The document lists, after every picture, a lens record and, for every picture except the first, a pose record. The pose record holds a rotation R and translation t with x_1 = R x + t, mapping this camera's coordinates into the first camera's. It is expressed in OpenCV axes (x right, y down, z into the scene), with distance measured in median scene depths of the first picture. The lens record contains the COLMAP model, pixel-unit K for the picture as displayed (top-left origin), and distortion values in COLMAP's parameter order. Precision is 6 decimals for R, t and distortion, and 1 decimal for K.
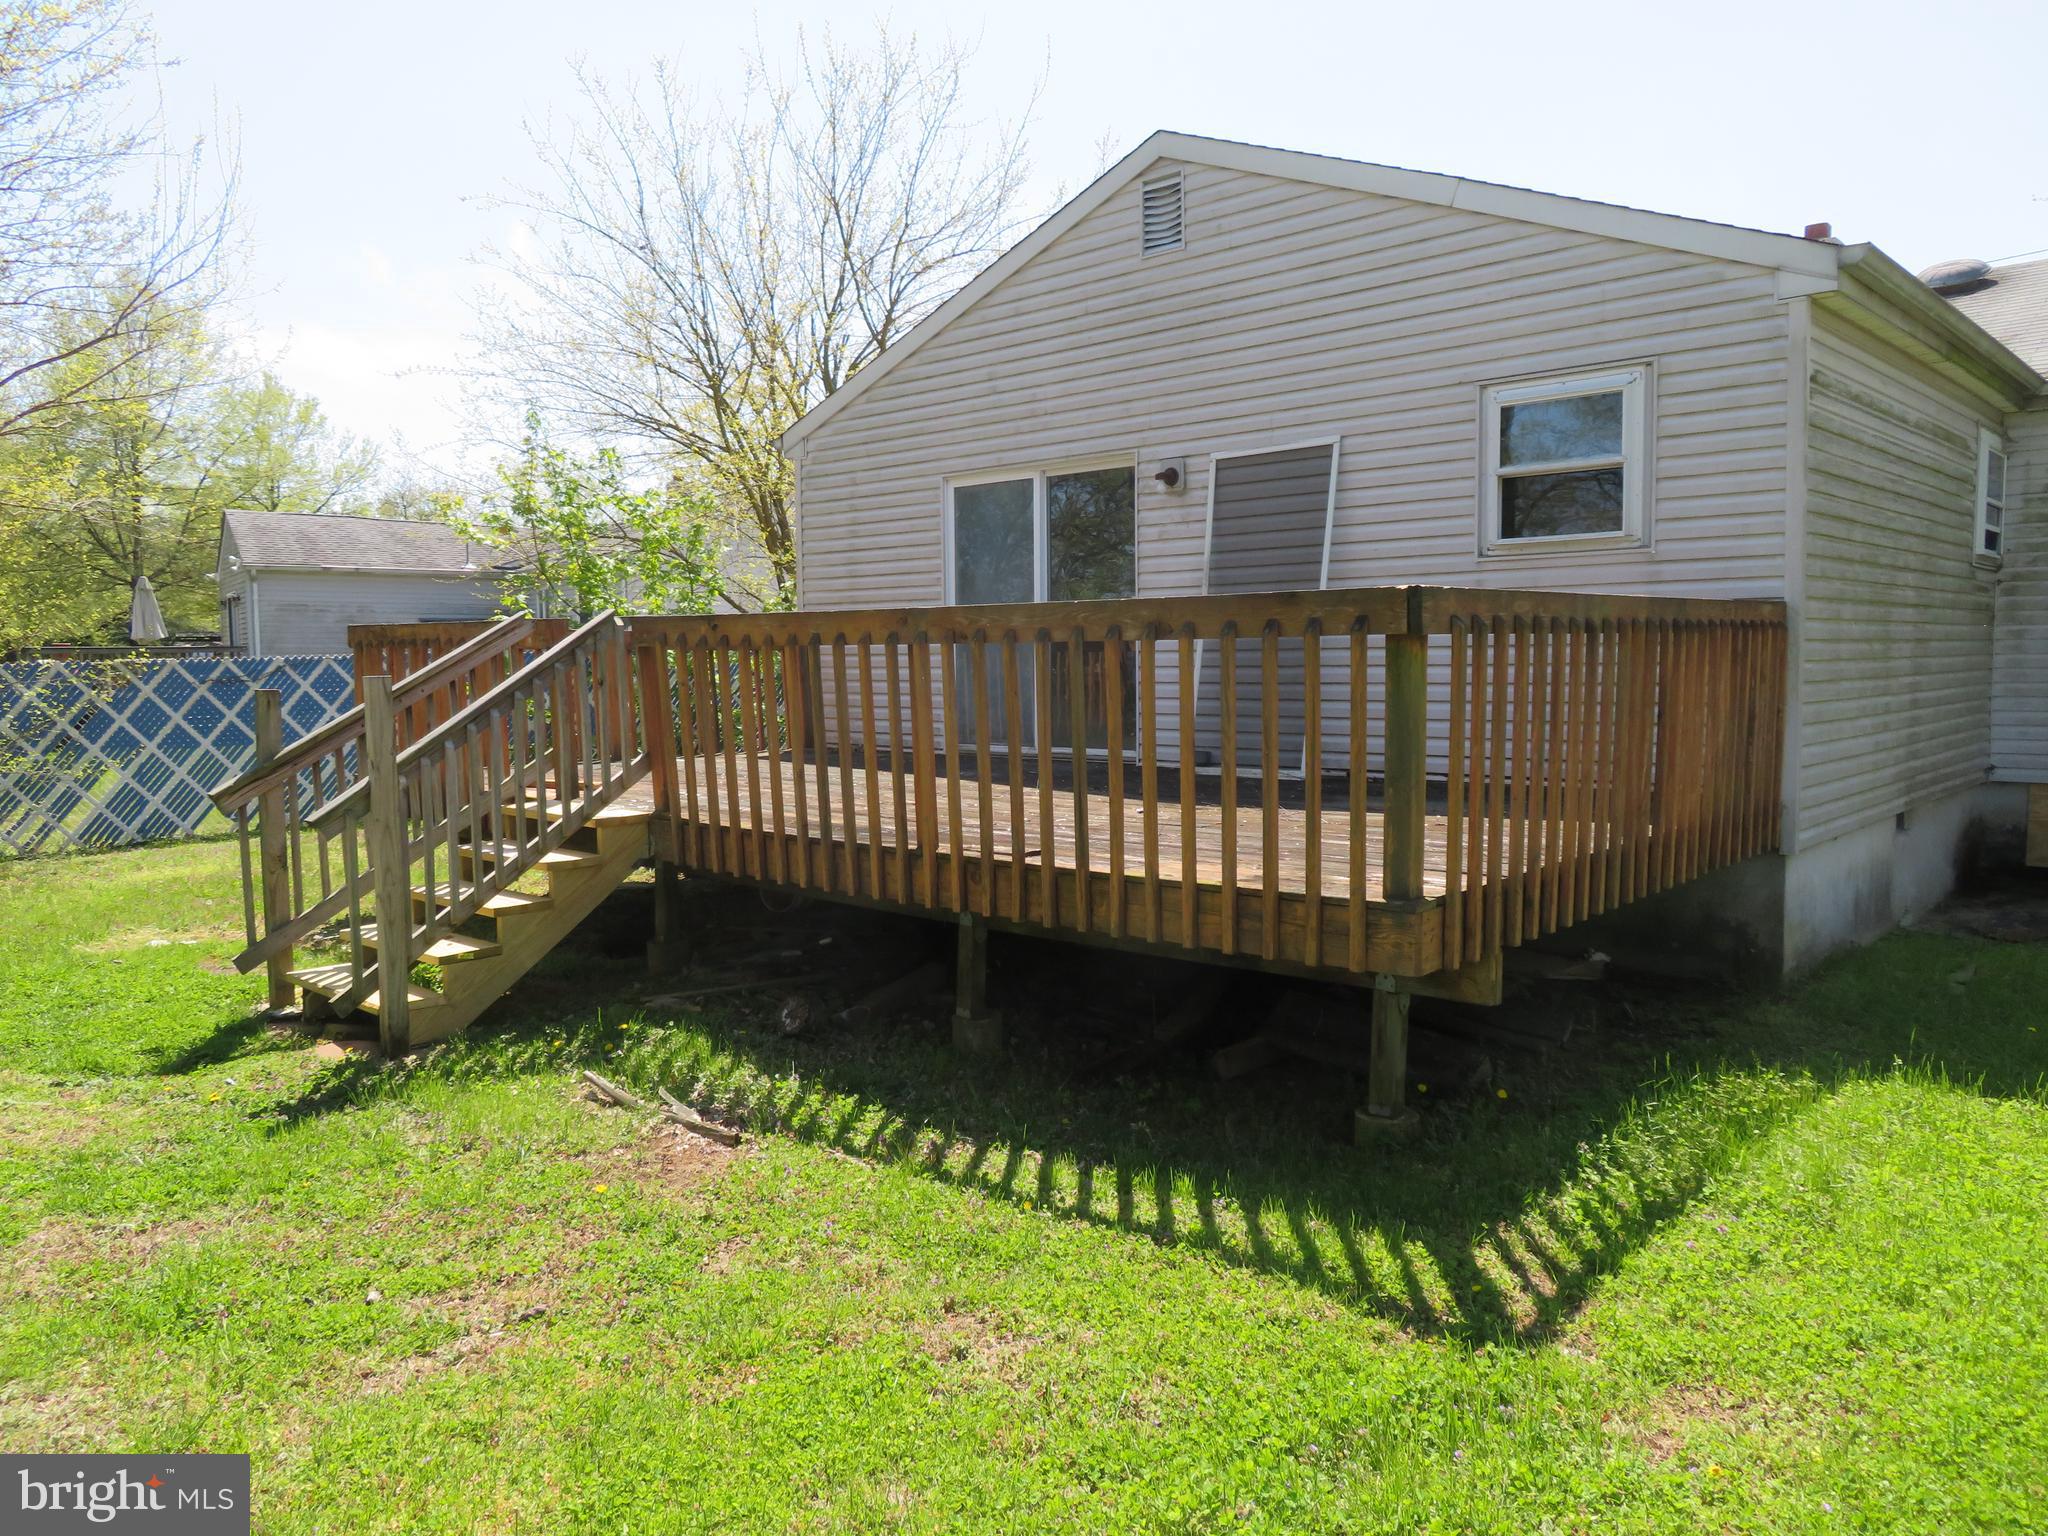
lens RADIAL K [[1443.0, 0, 1017.2], [0, 1443.0, 761.8], [0, 0, 1]] dist [-0.024581, 0.012390]
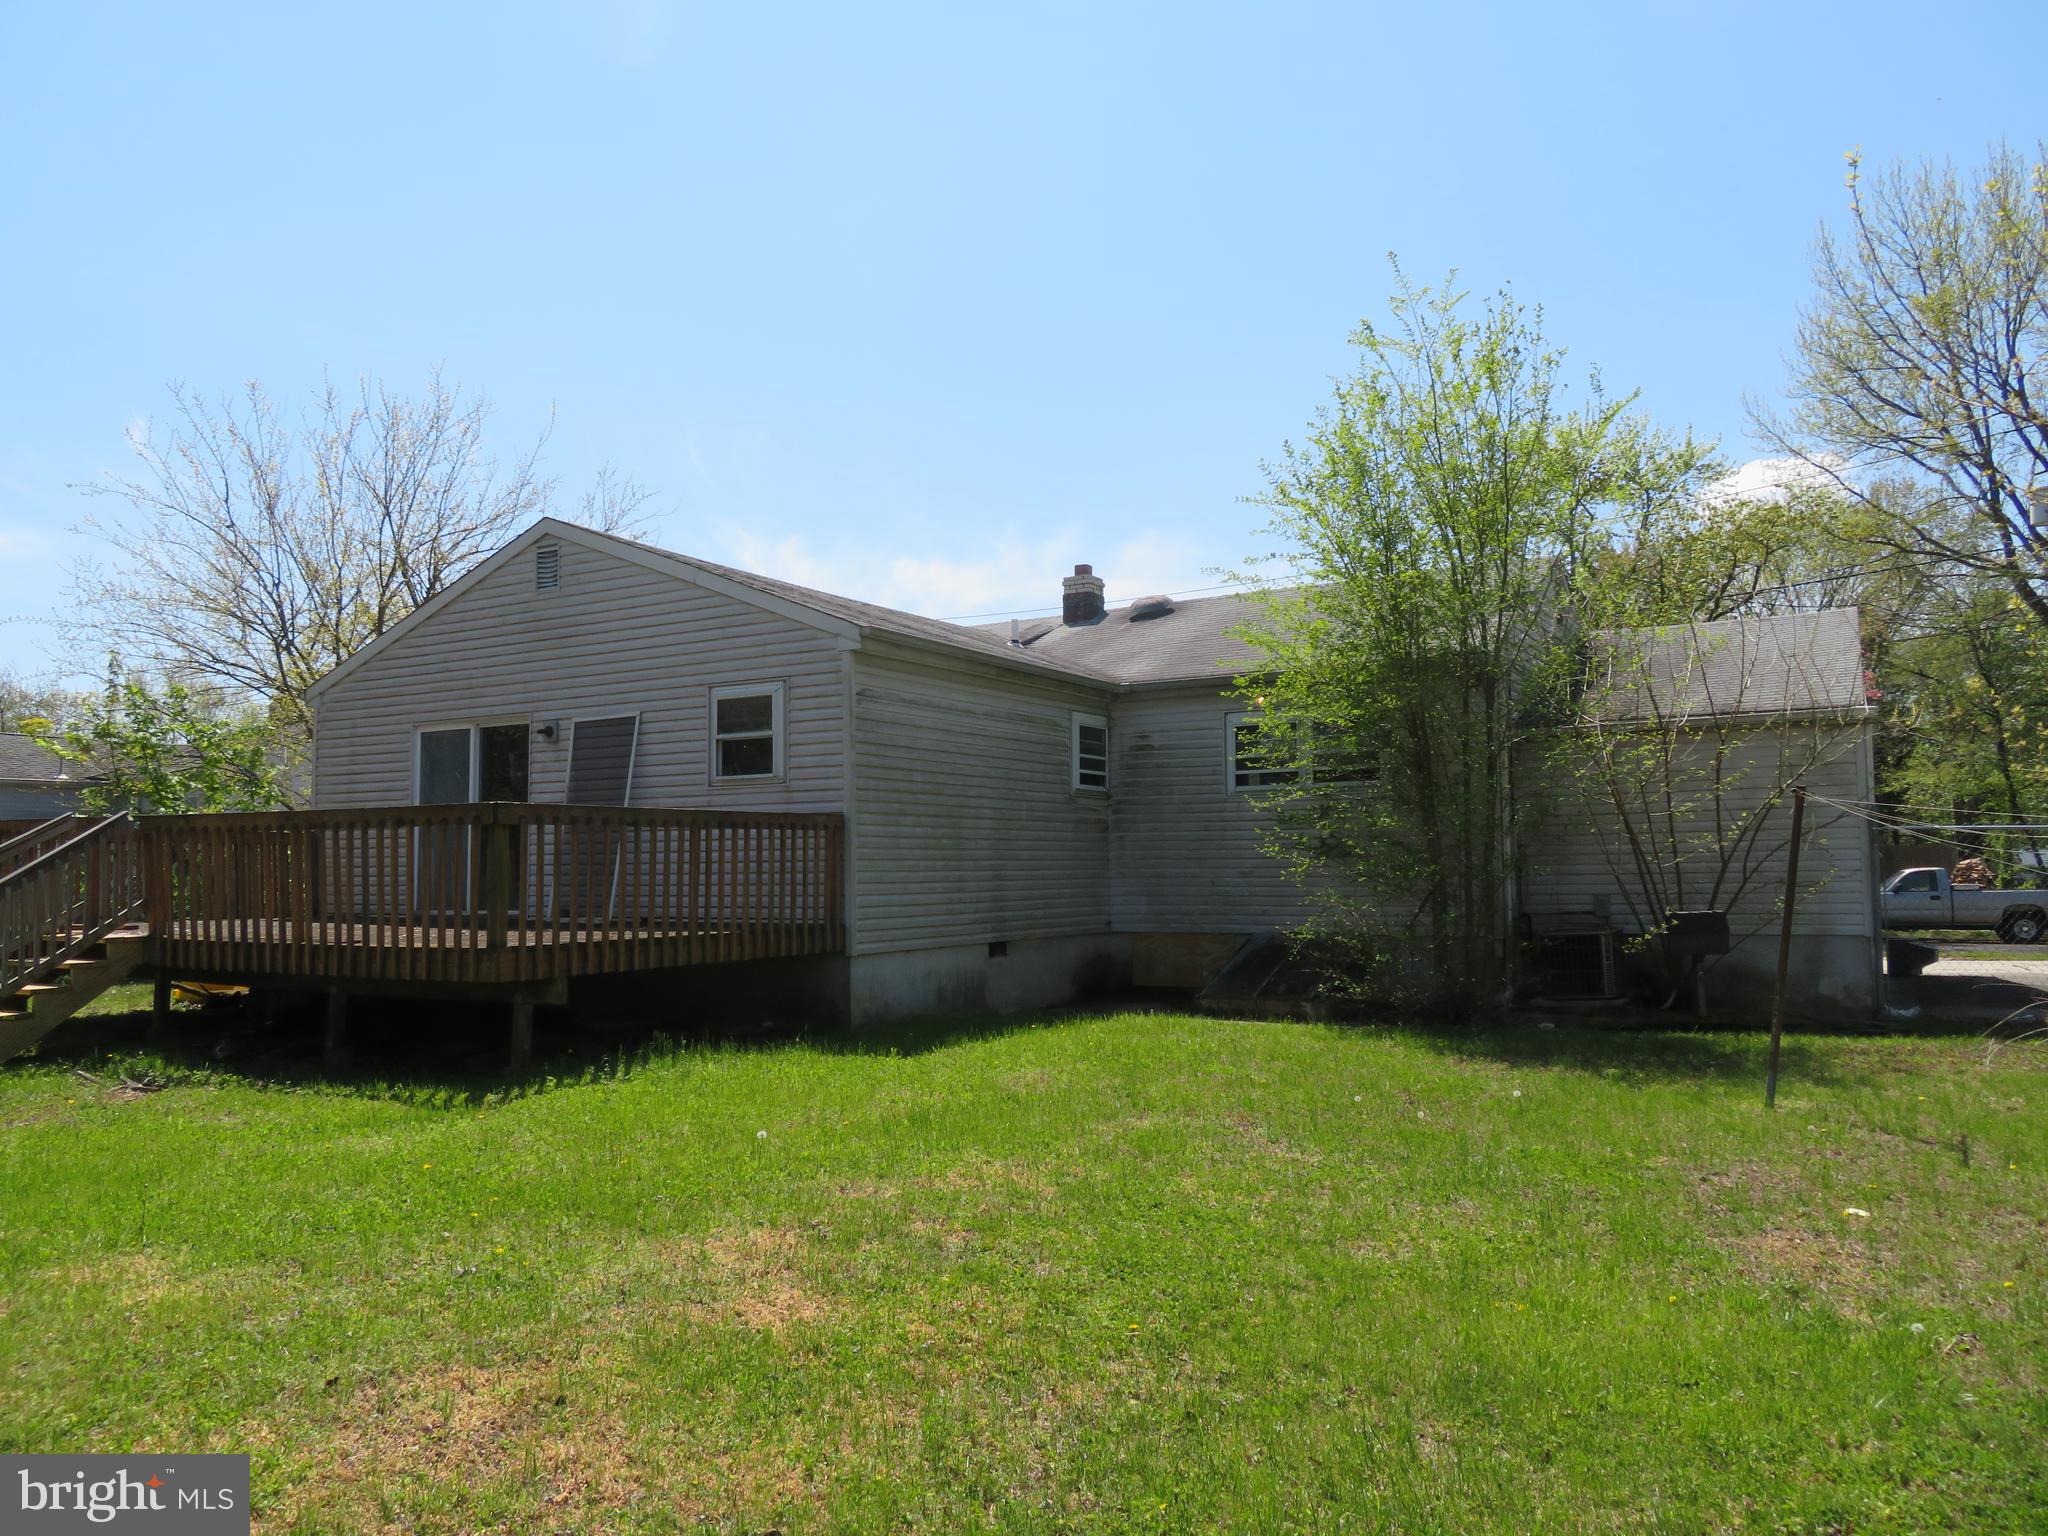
lens RADIAL K [[1443.0, 0, 1031.9], [0, 1443.0, 779.0], [0, 0, 1]] dist [-0.024581, 0.012390]
pose [[0.974385, 0.017199, 0.224226, 0.267397], [0.013924, 0.990544, -0.136488, 0.071461], [-0.224453, 0.136114, 0.964932, -0.608214]]
